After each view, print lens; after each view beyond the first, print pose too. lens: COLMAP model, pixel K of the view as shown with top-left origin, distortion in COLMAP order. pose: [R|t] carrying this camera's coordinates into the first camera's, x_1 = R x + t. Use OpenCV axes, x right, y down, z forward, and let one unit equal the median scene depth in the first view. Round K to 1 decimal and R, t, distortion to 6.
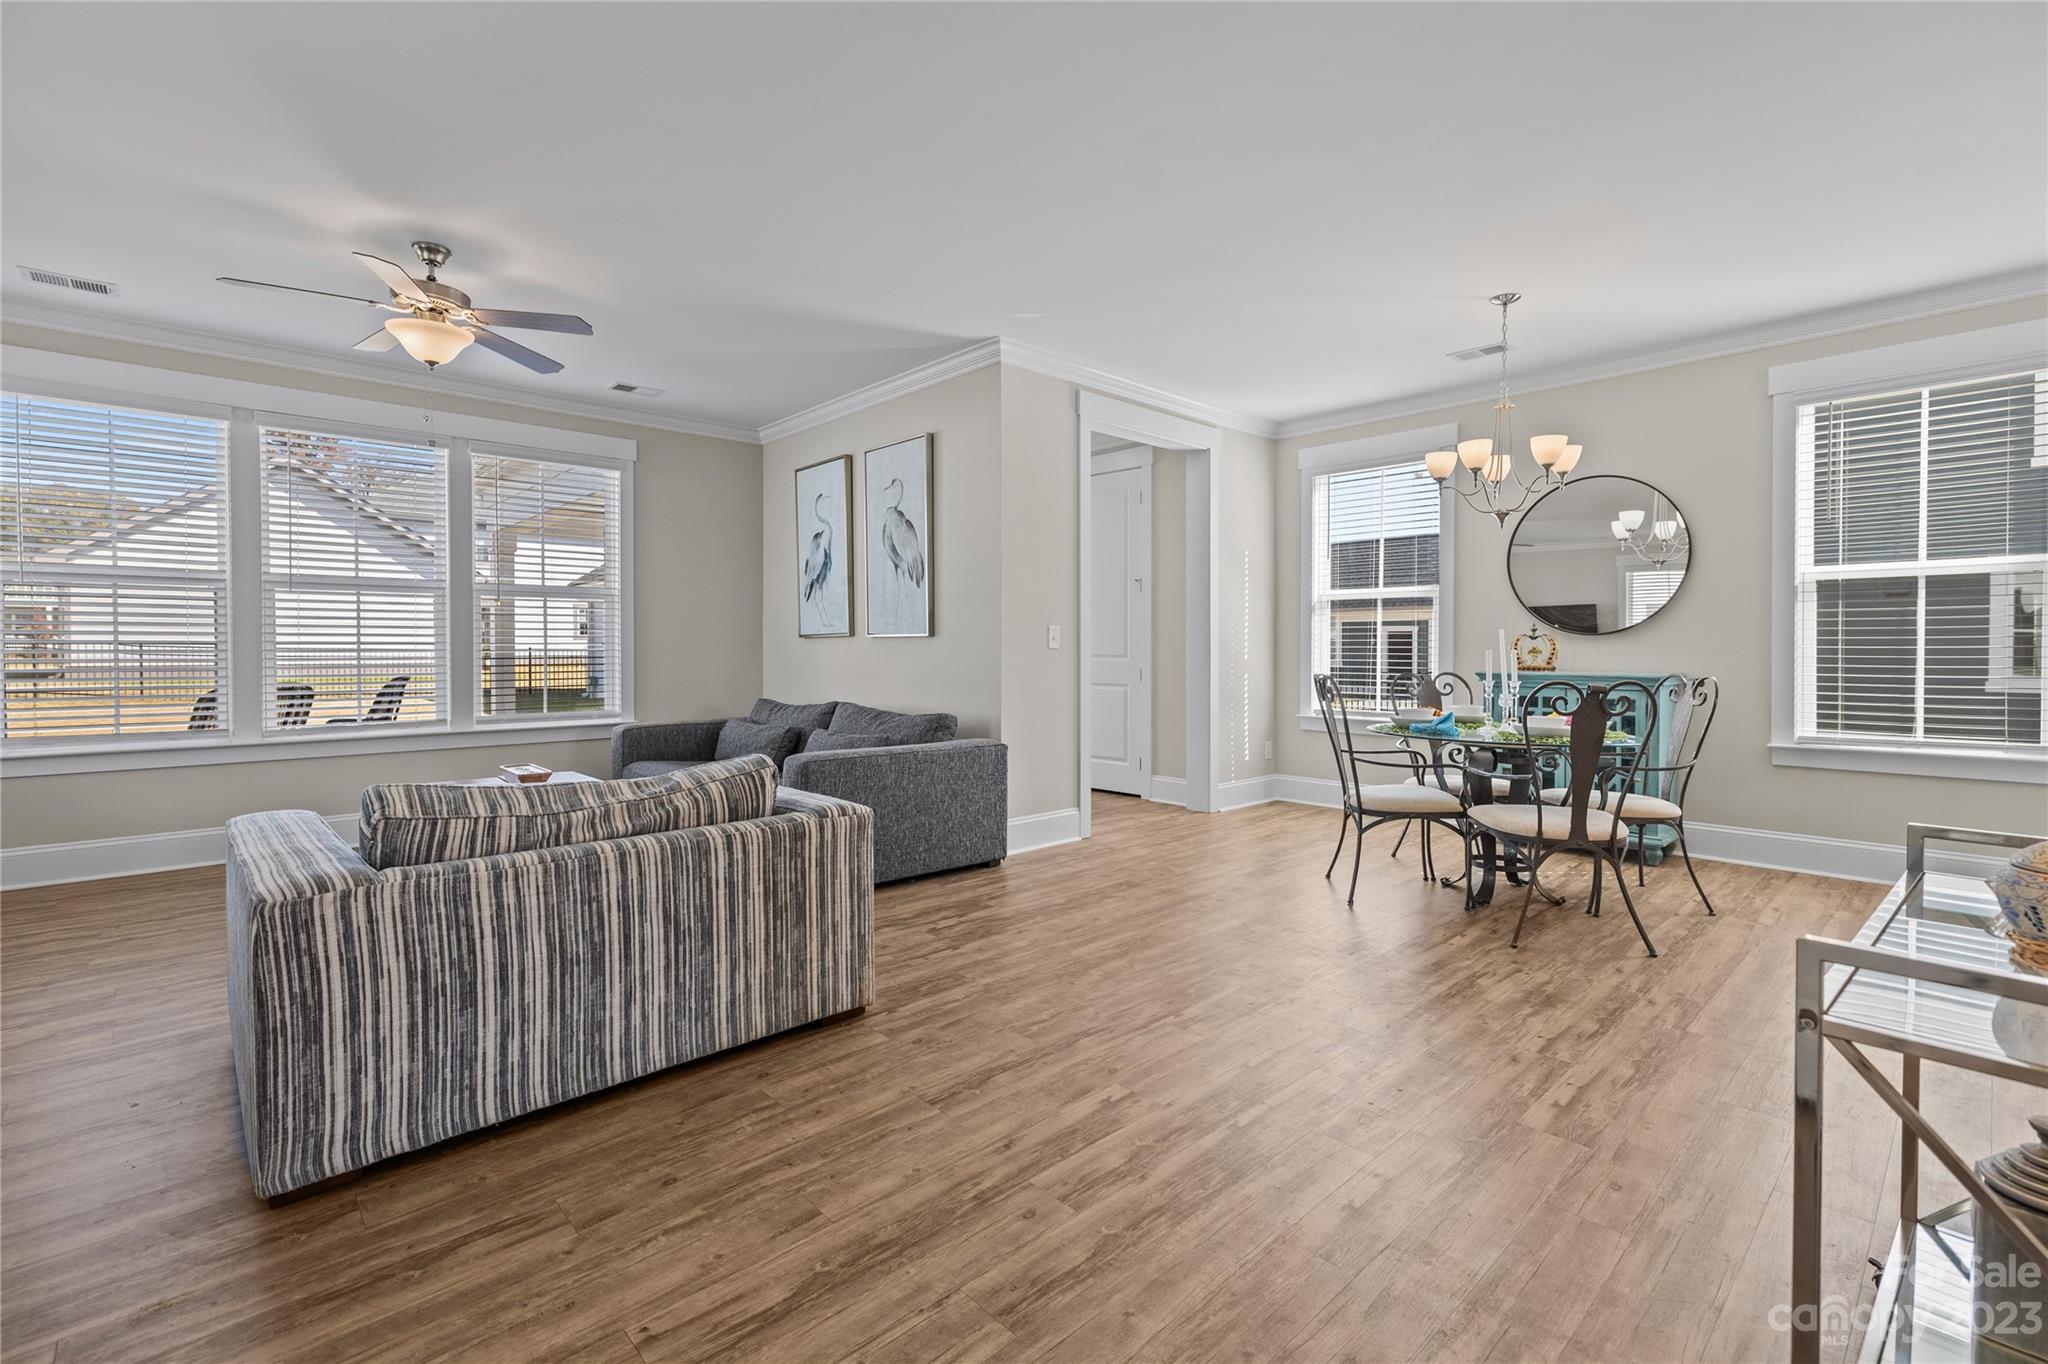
lens RADIAL K [[908.4, 0, 1016.3], [0, 908.4, 665.5], [0, 0, 1]] dist [0.001735, -0.000130]
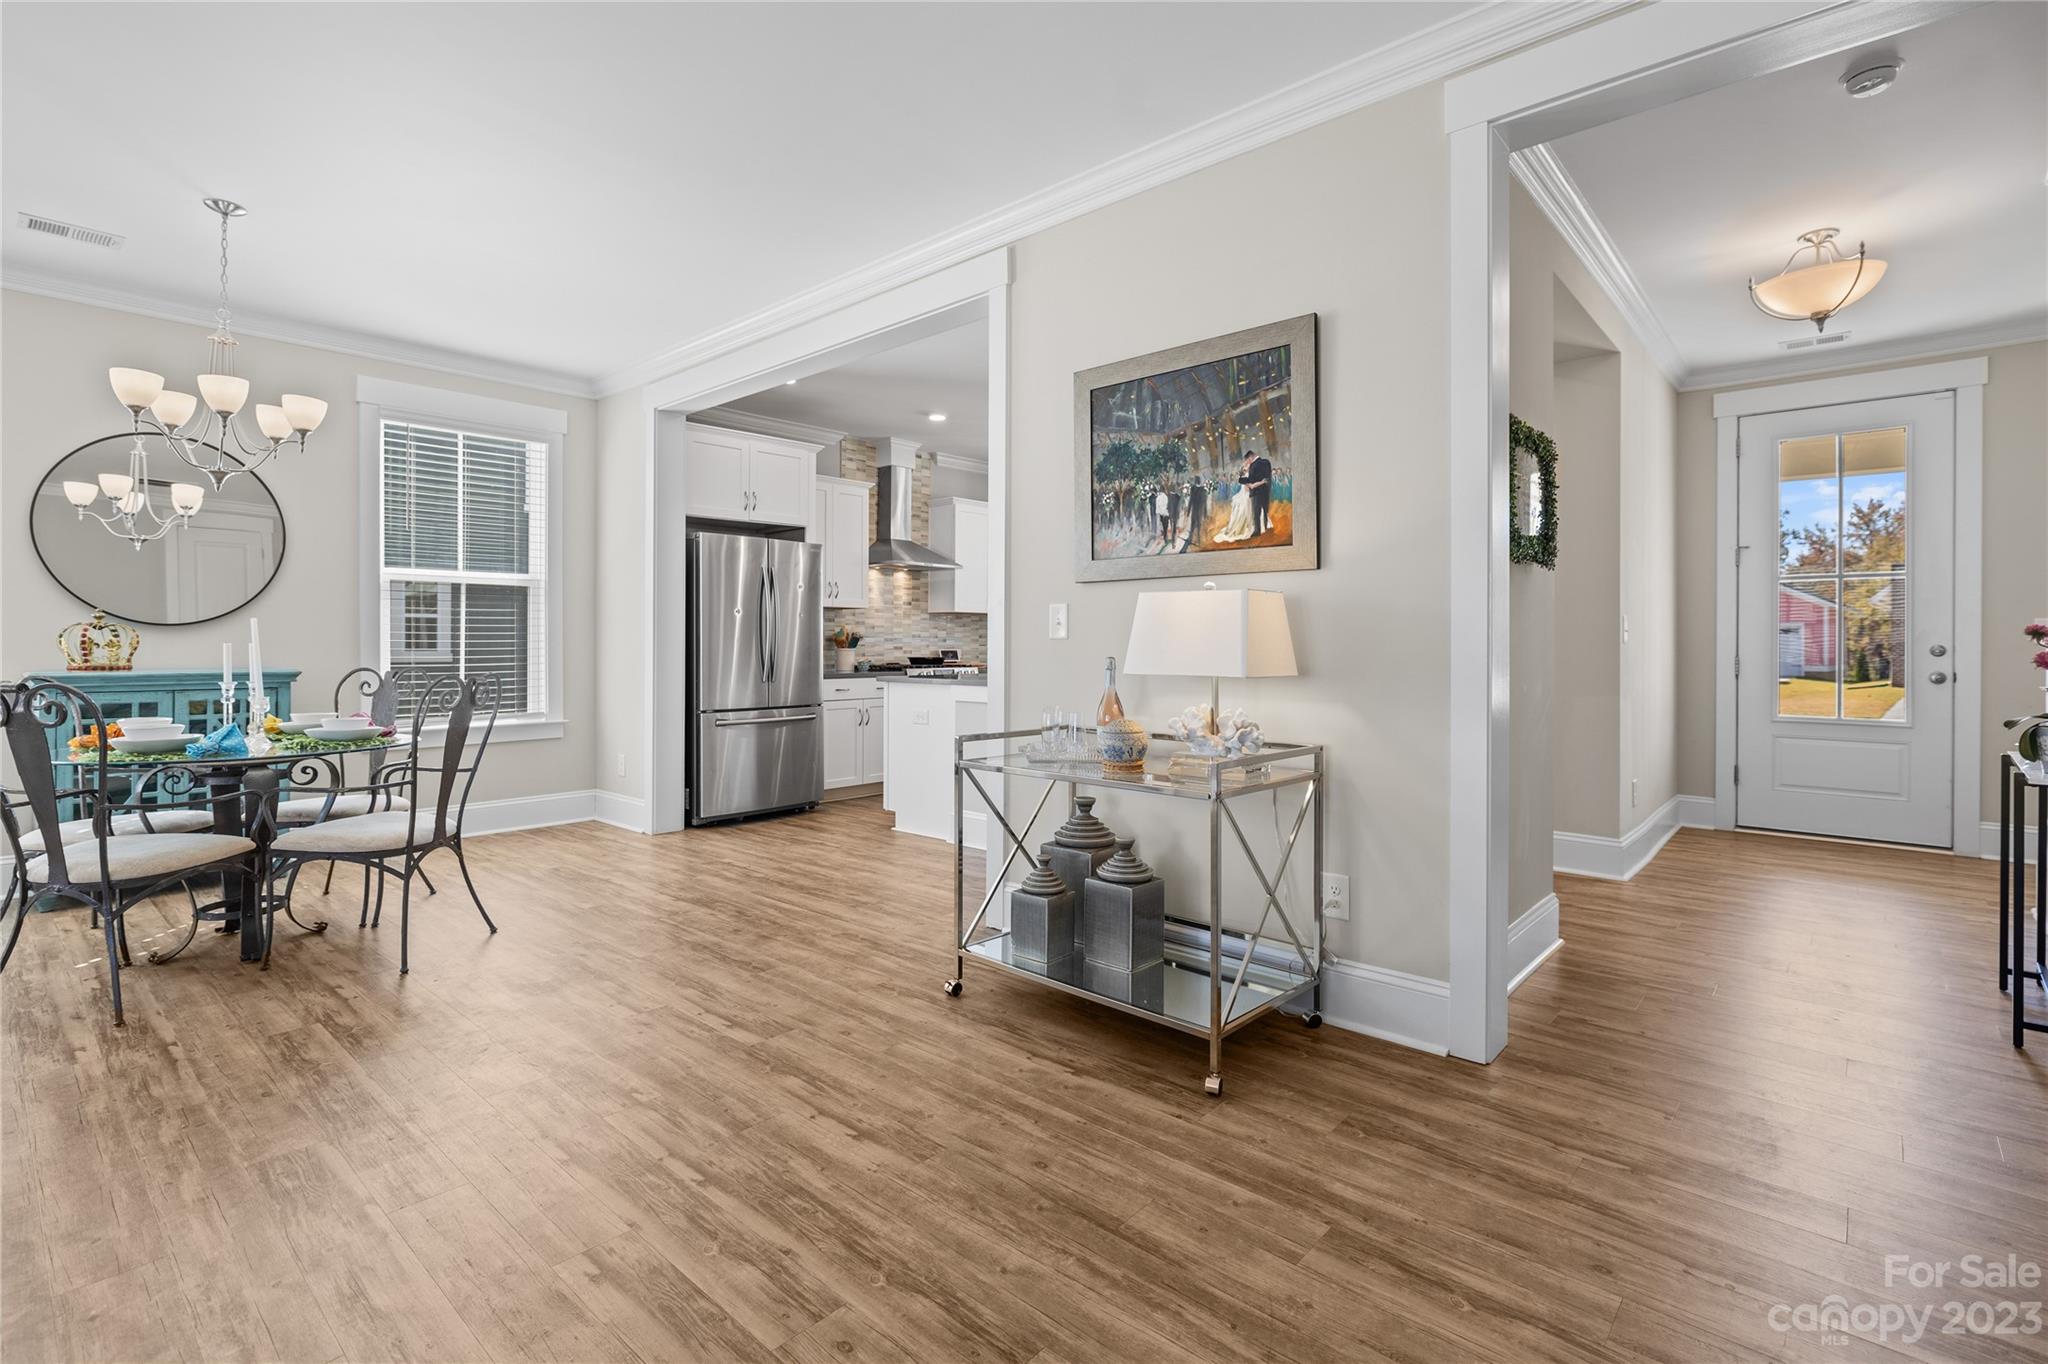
lens RADIAL K [[946.1, 0, 991.7], [0, 946.1, 642.2], [0, 0, 1]] dist [0.000189, -0.000030]
pose [[-0.076390, 0.000183, 0.997078, -0.507798], [0.017733, 0.999842, 0.001176, -0.010843], [-0.996920, 0.017771, -0.076381, 0.565093]]
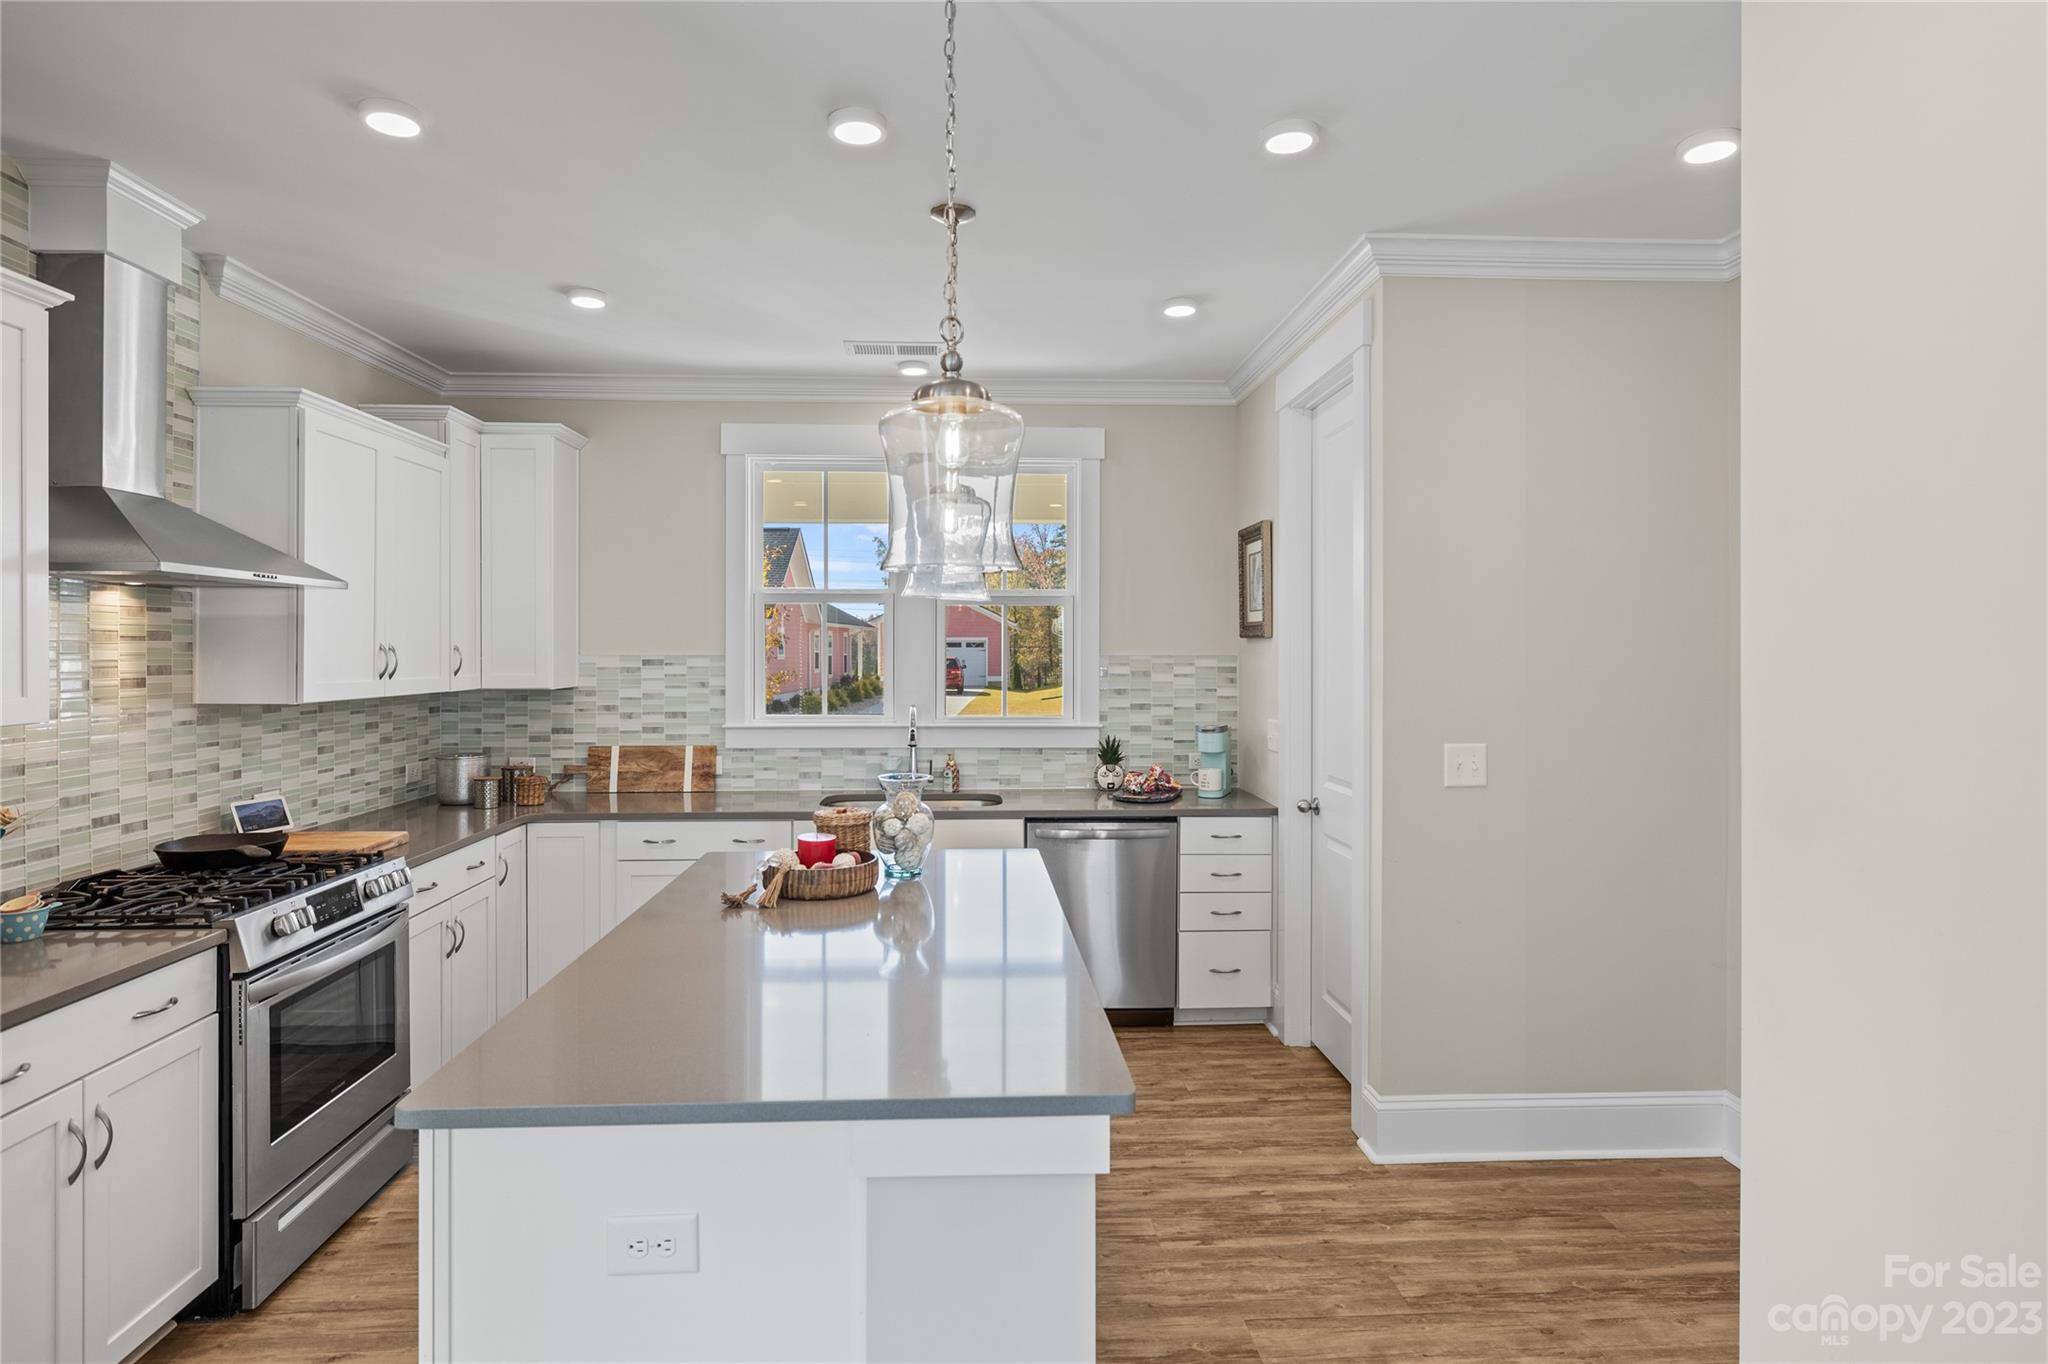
lens RADIAL K [[1074.5, 0, 1025.5], [0, 1074.5, 654.2], [0, 0, 1]] dist [0.000798, 0.000020]
pose [[-0.772508, -0.001991, 0.635002, 0.924891], [0.012853, 0.999741, 0.018770, -0.162291], [-0.634875, 0.022662, -0.772283, 0.857426]]
